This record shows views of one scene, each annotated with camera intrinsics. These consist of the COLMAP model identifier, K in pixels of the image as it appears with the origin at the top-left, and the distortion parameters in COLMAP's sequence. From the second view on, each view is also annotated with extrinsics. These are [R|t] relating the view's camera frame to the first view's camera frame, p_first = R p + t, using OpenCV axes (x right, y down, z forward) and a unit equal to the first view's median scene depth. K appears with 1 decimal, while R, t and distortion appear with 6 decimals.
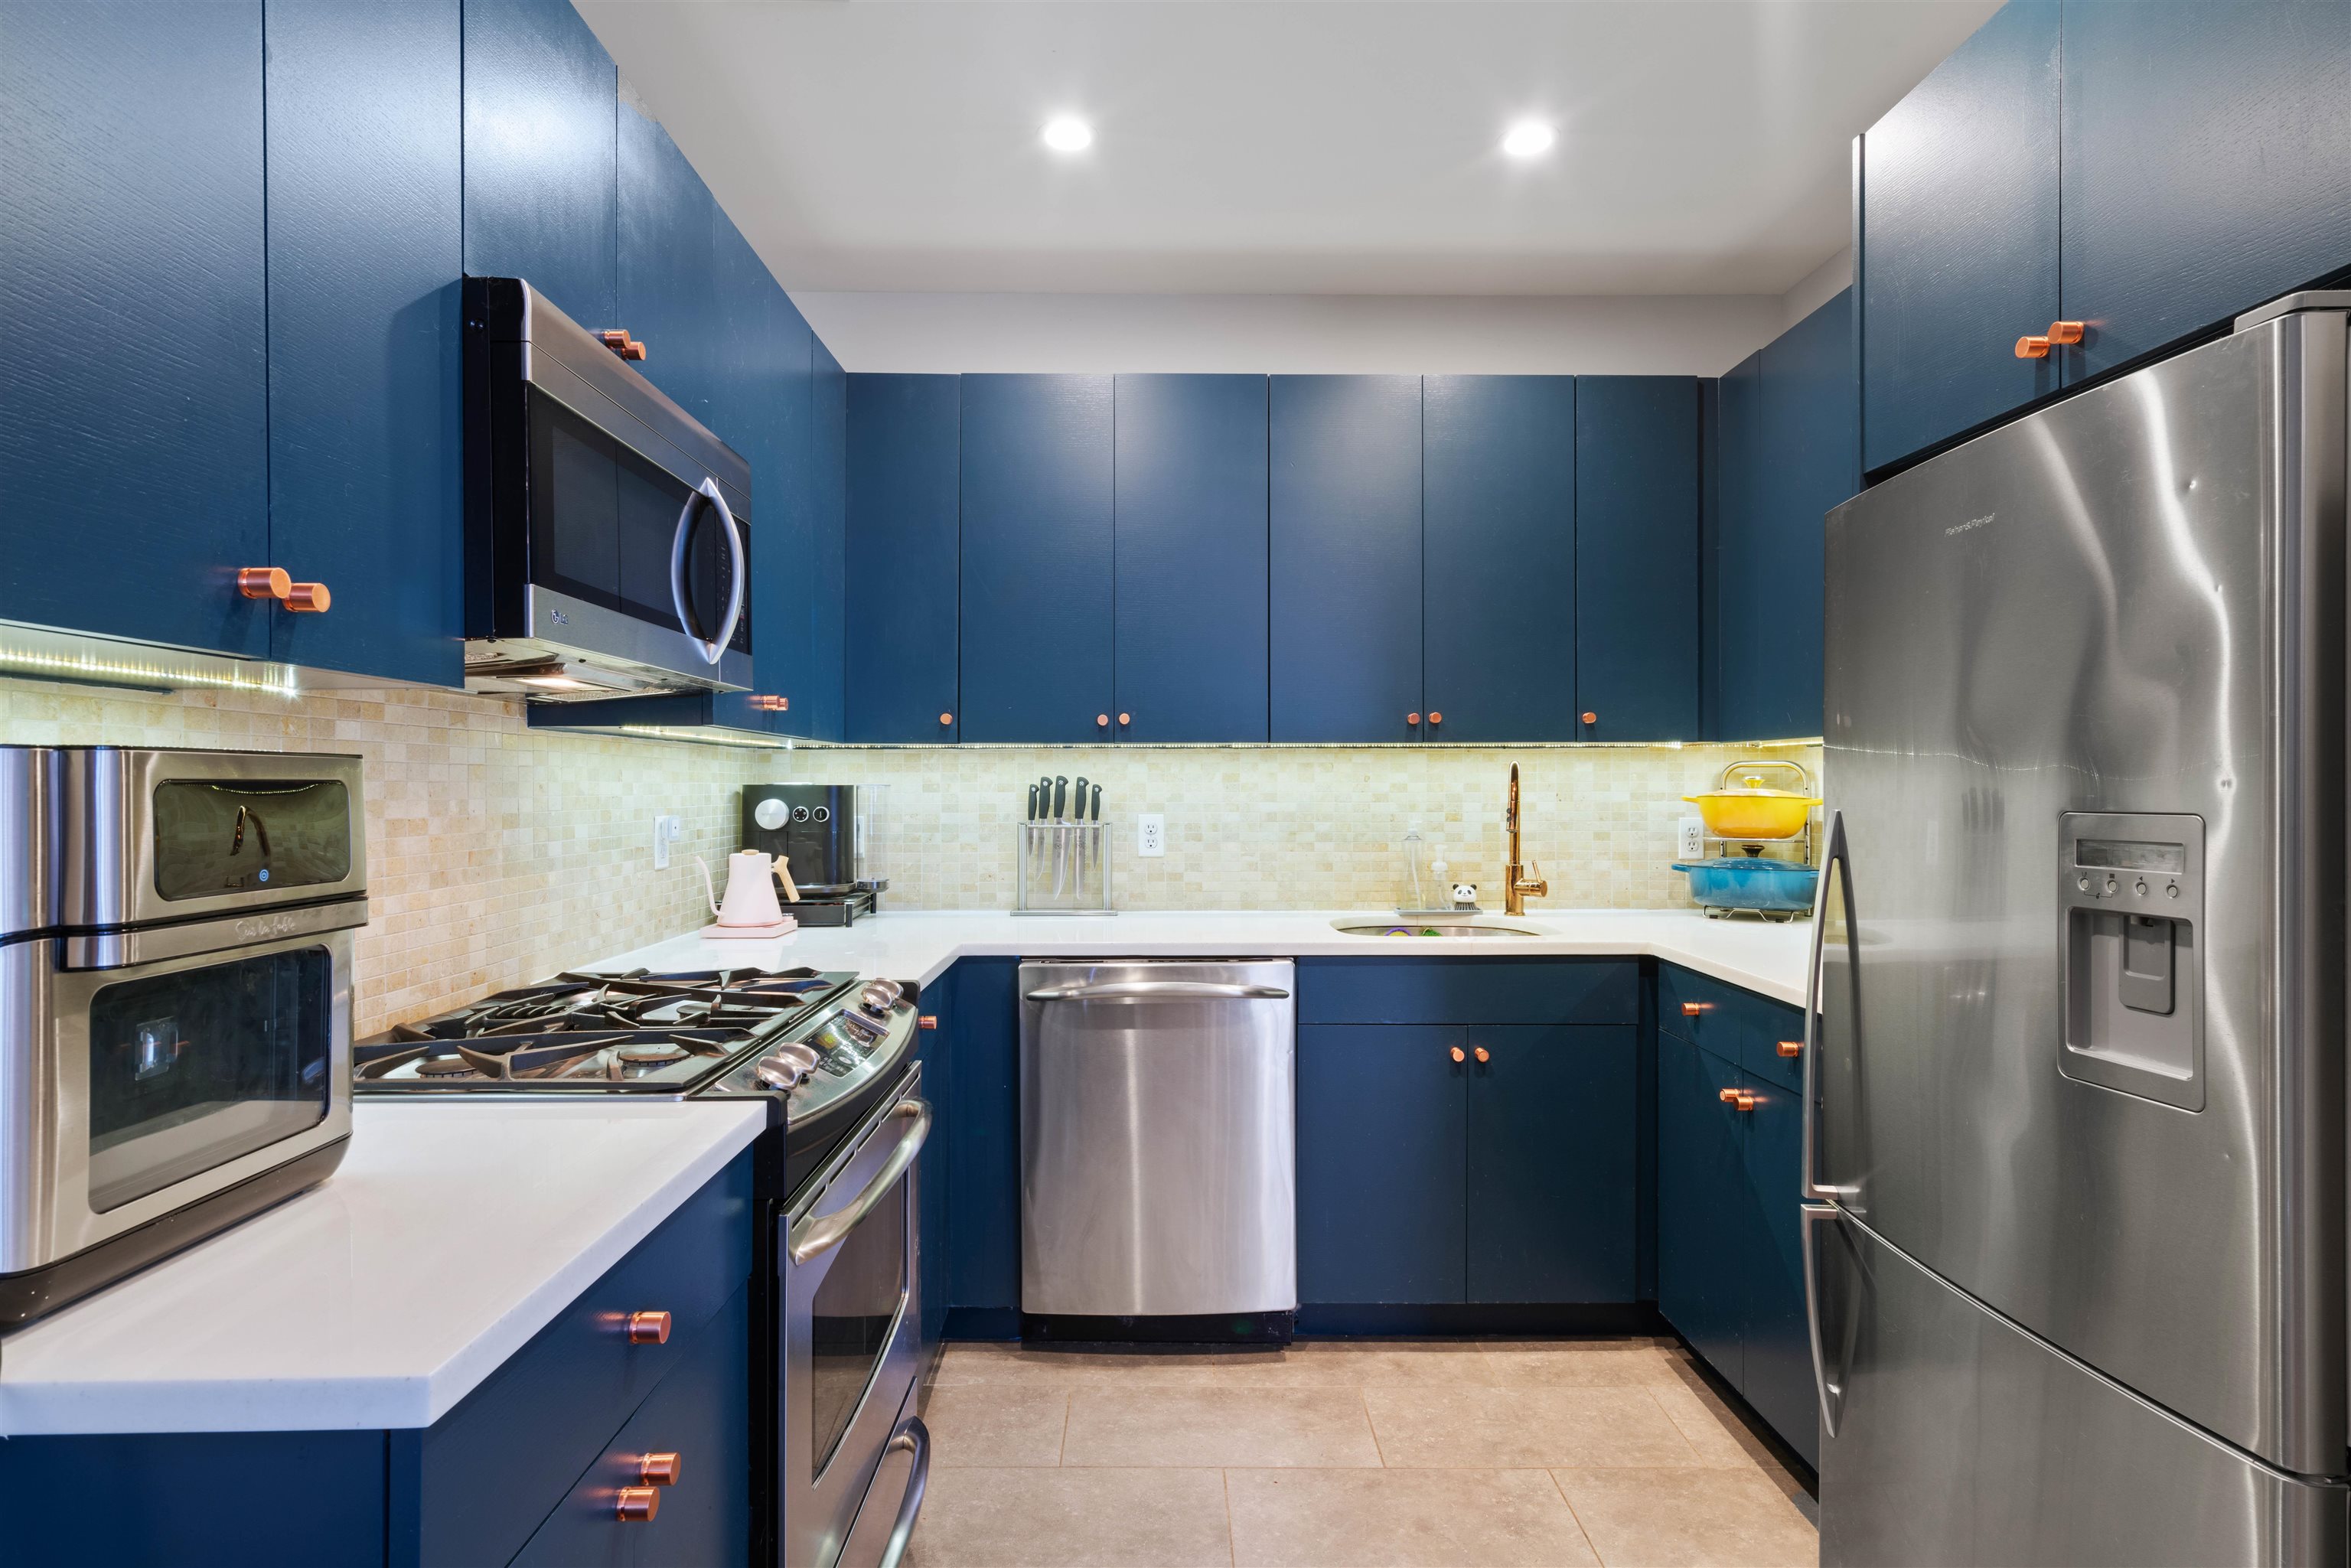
lens RADIAL K [[1201.1, 0, 1185.3], [0, 1201.1, 782.6], [0, 0, 1]] dist [0.004516, 0.001520]
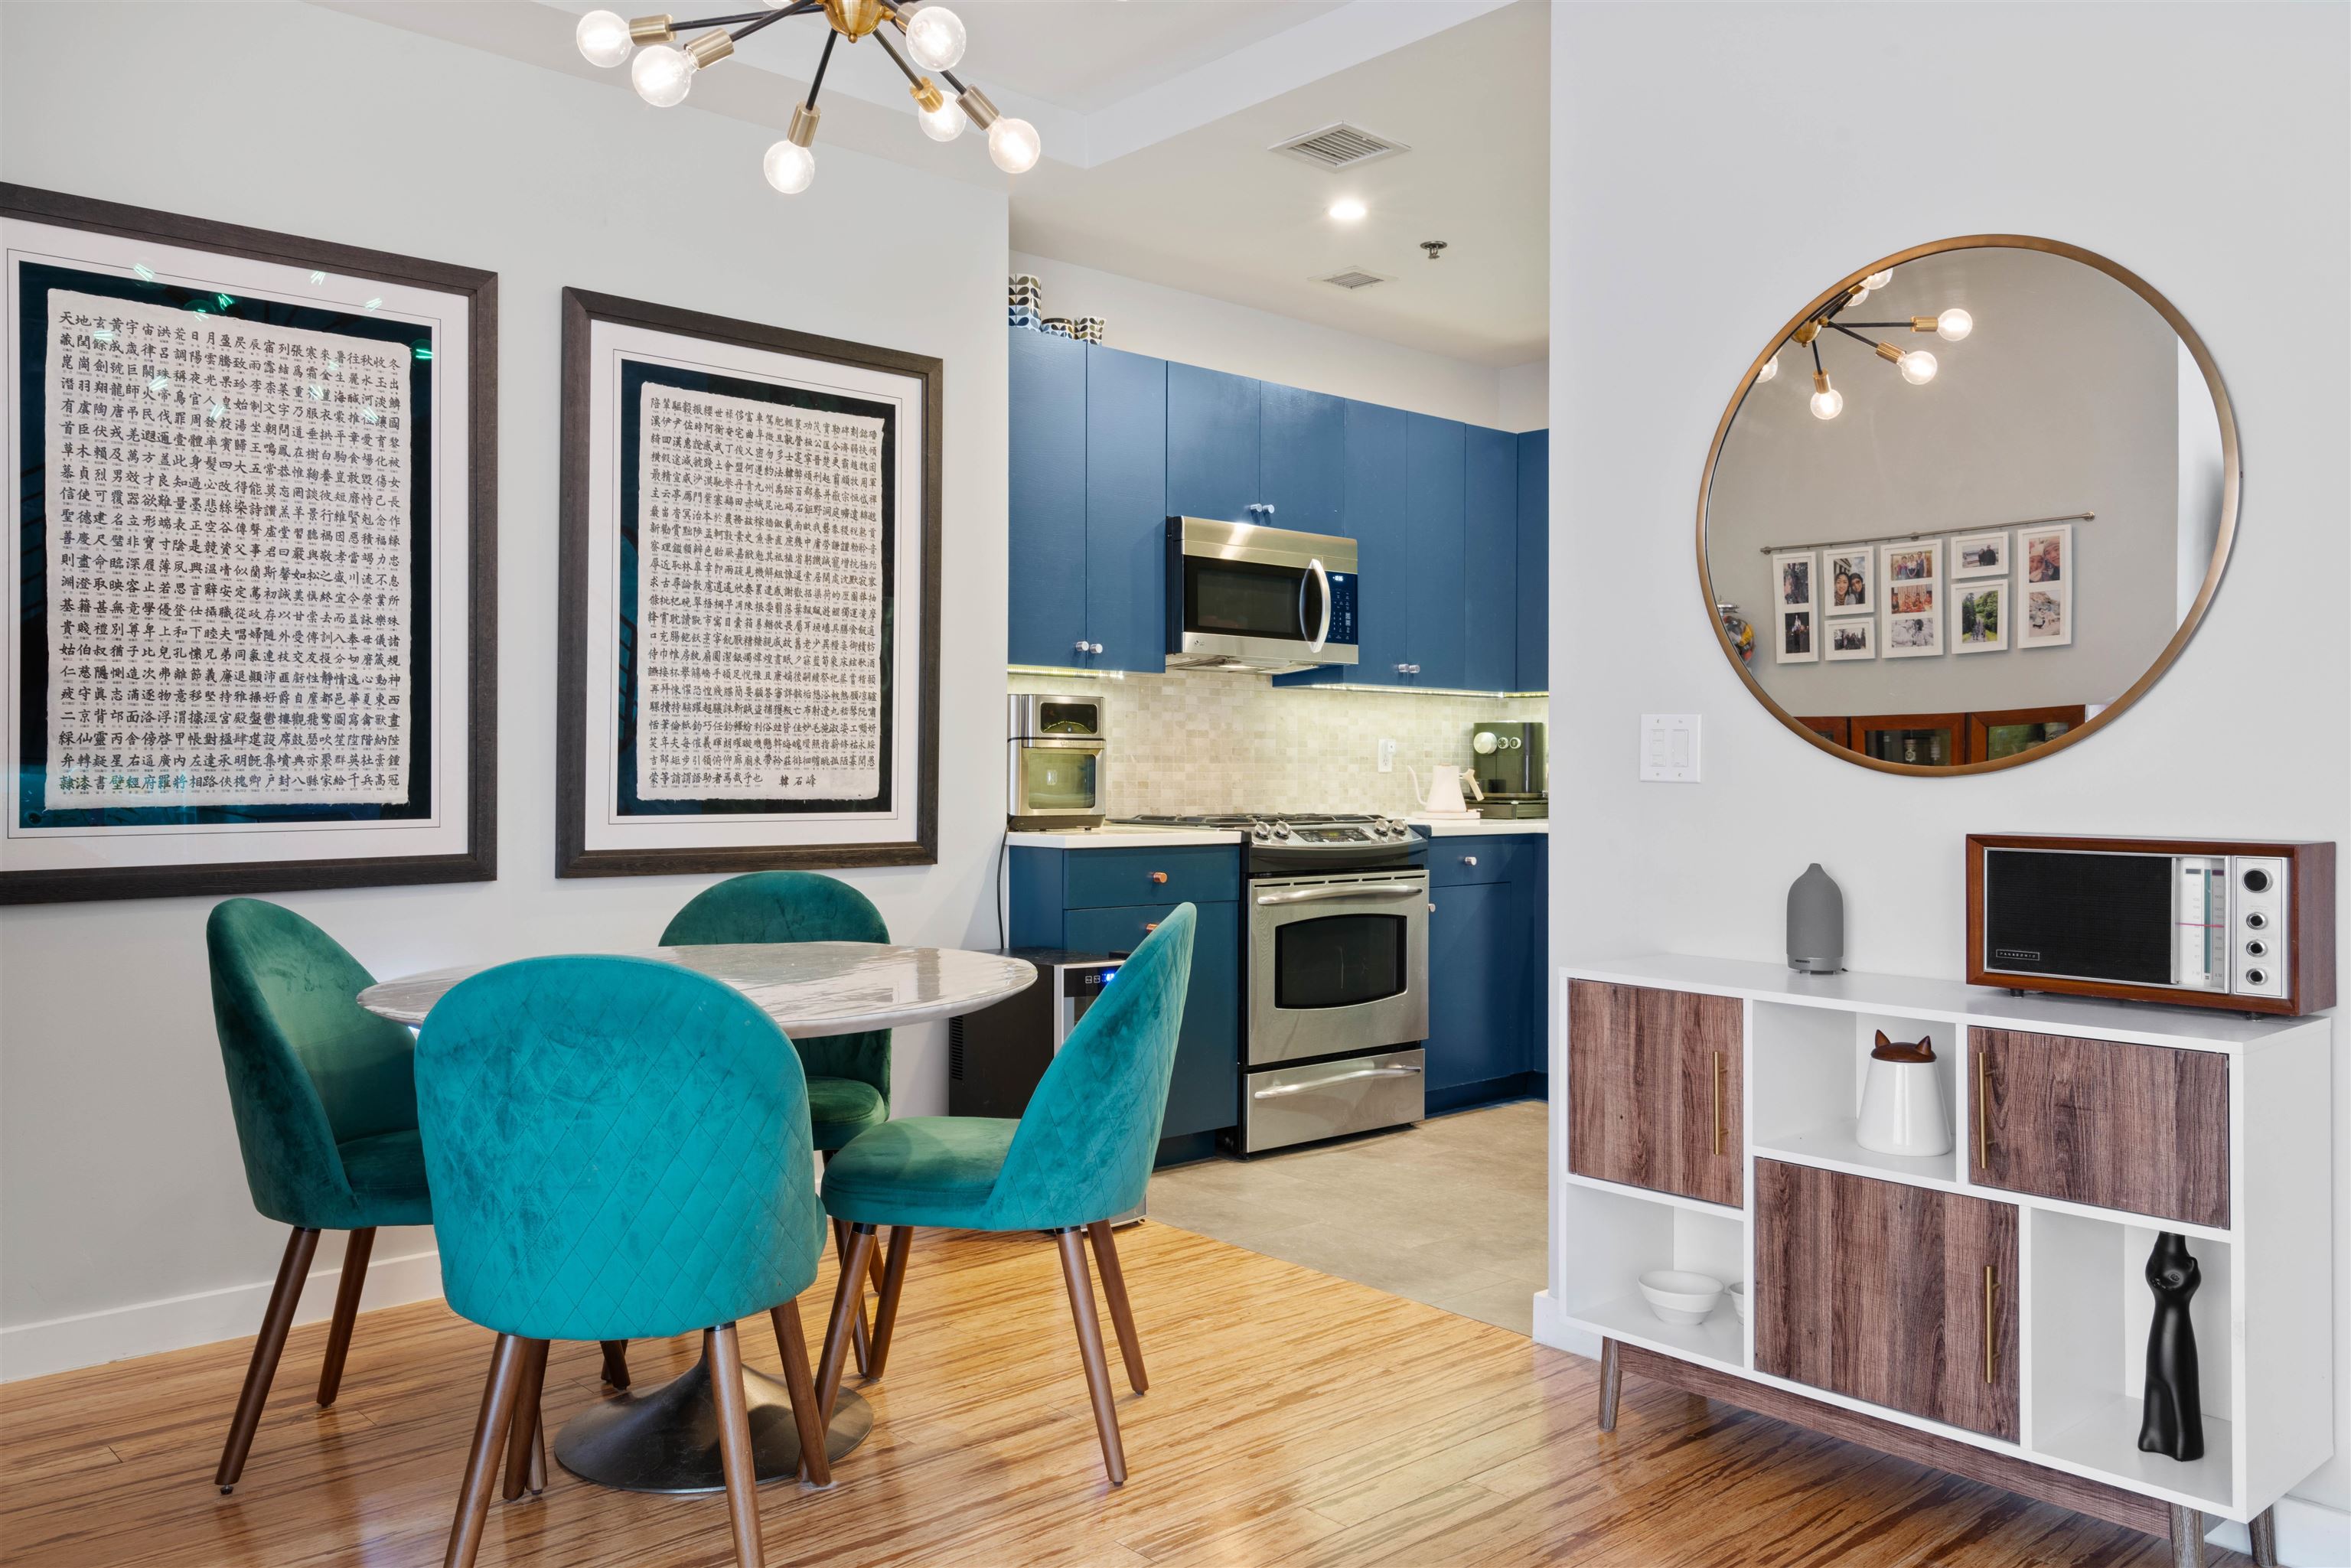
lens RADIAL K [[1797.7, 0, 1157.9], [0, 1797.7, 749.6], [0, 0, 1]] dist [0.014644, 0.001255]
pose [[0.639671, -0.004518, -0.768635, 1.625386], [-0.003575, 0.999954, -0.008853, 0.084174], [0.768640, 0.008411, 0.639626, -1.031451]]
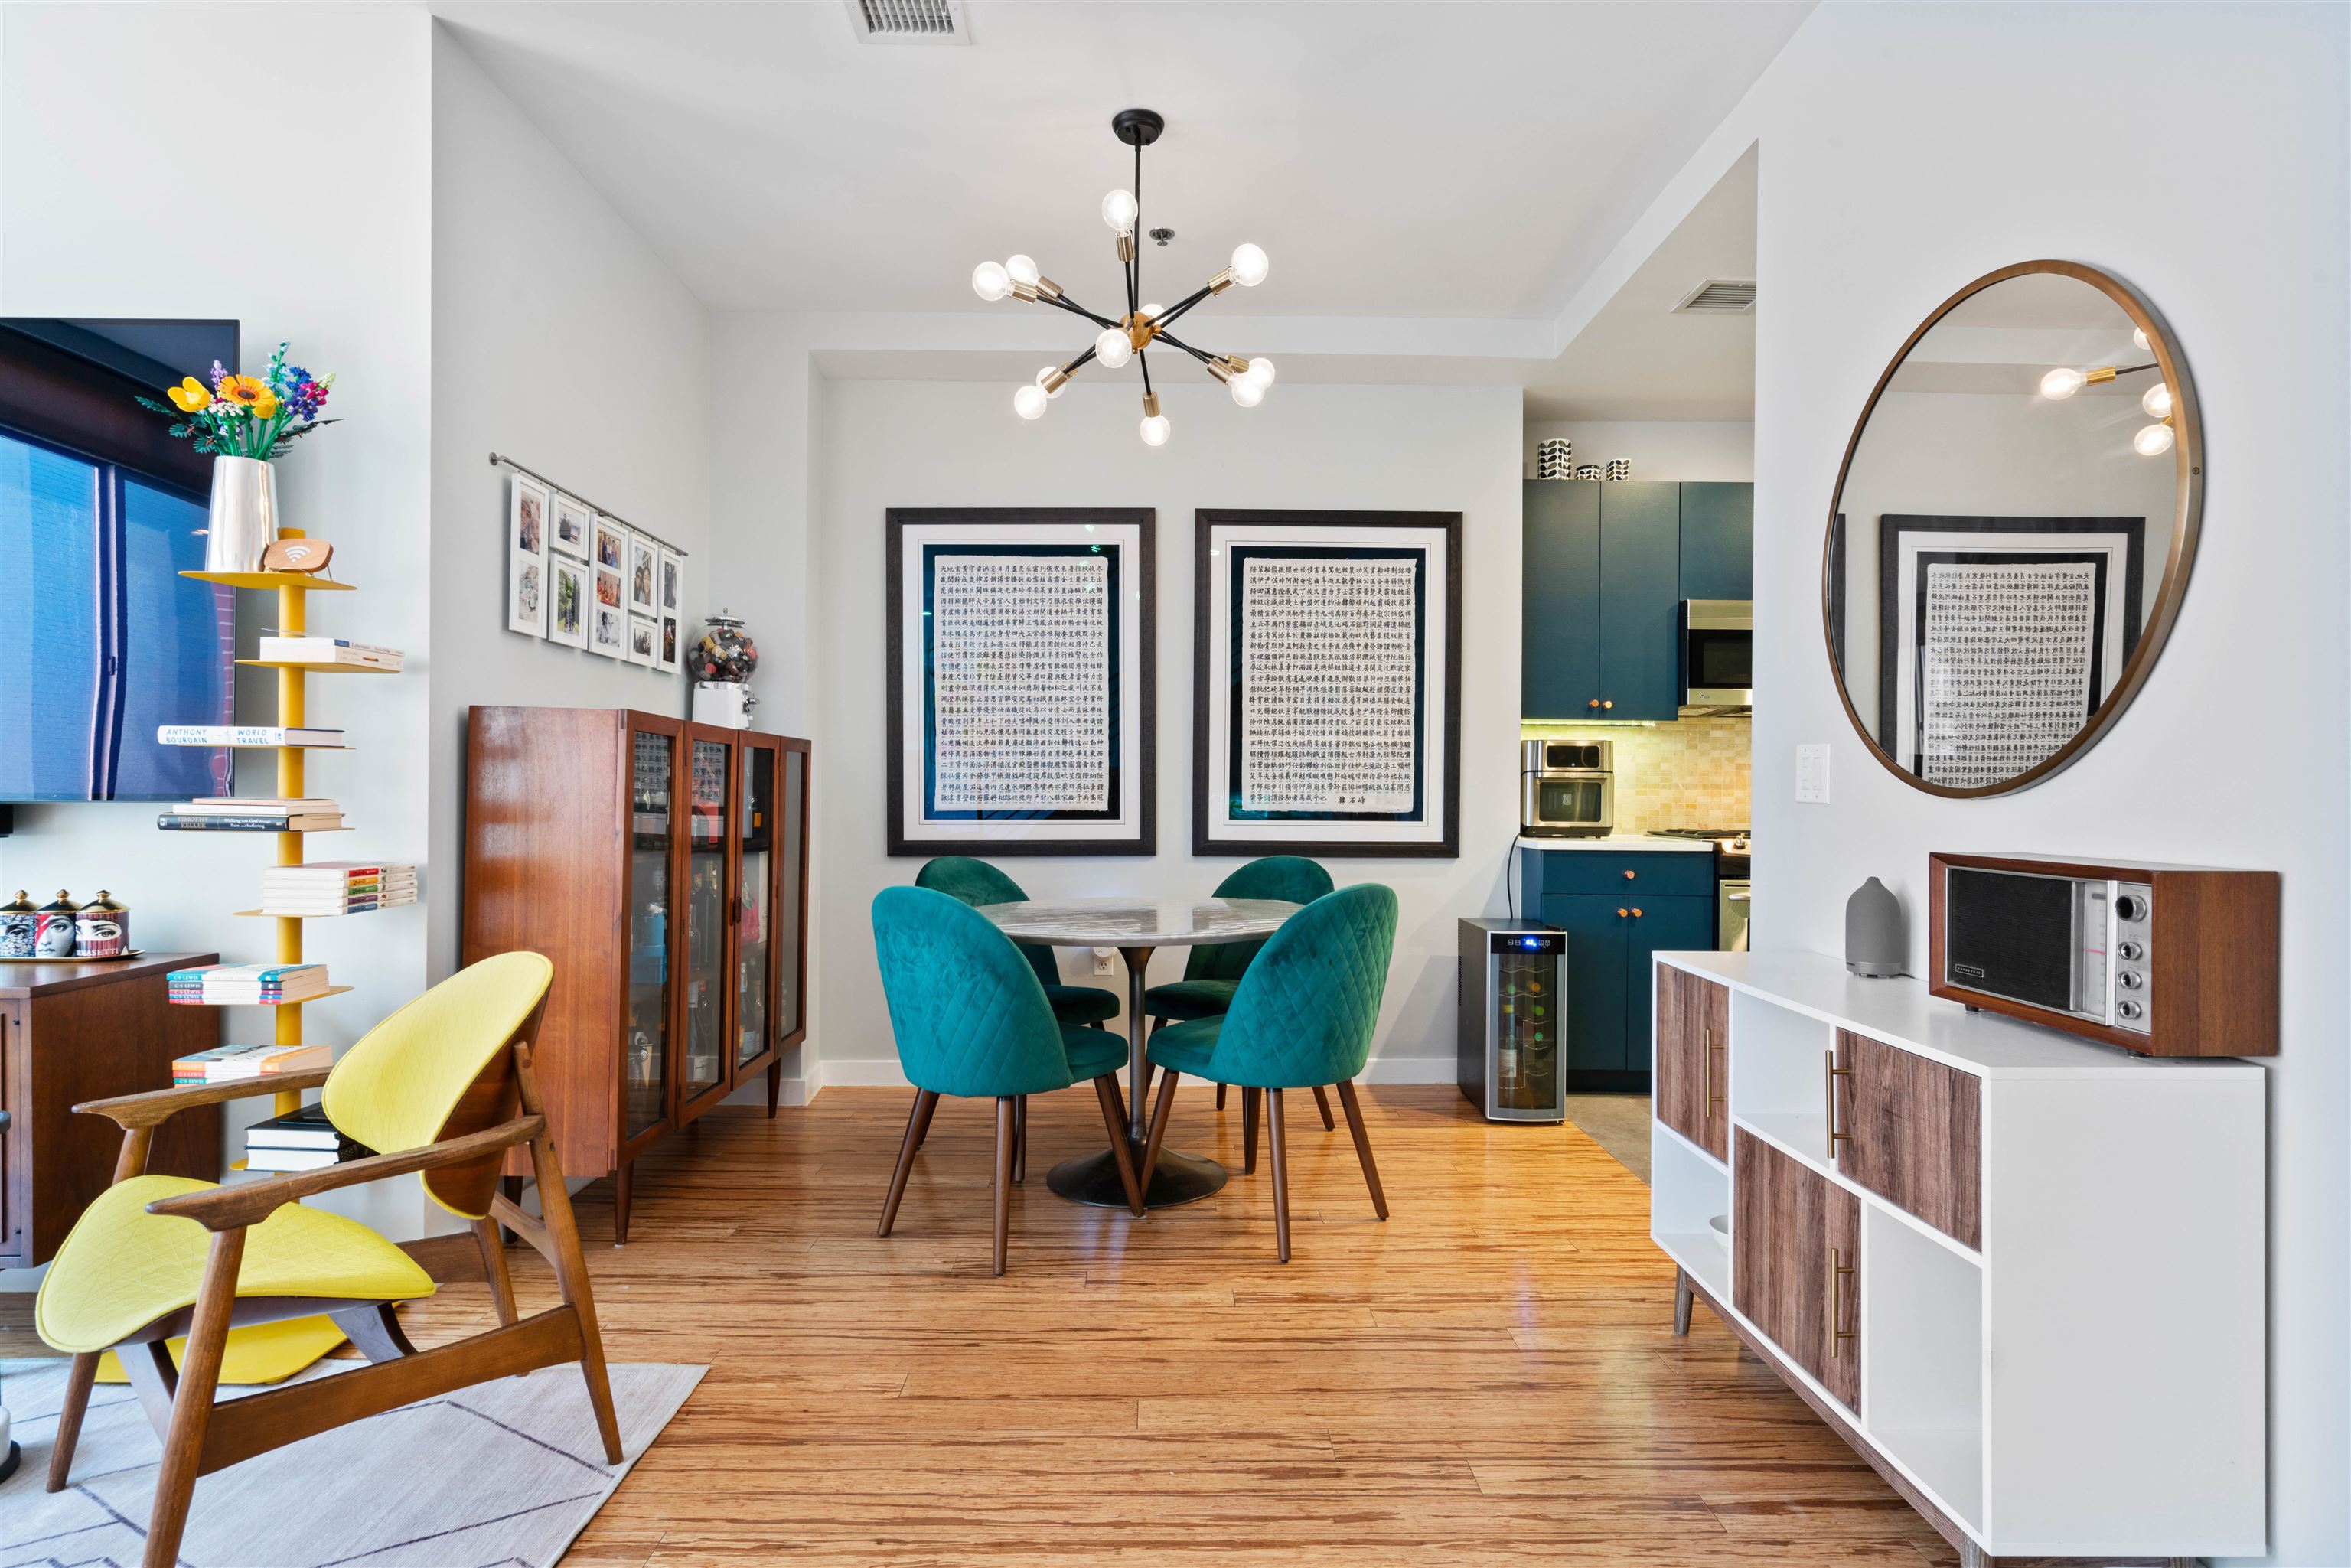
lens RADIAL K [[1201.1, 0, 1160.5], [0, 1201.1, 796.0], [0, 0, 1]] dist [0.004516, 0.001520]
pose [[-0.026274, 0.004610, -0.999644, 1.944269], [-0.005348, 0.999974, 0.004752, 0.087624], [0.999640, 0.005471, -0.026248, -0.268592]]
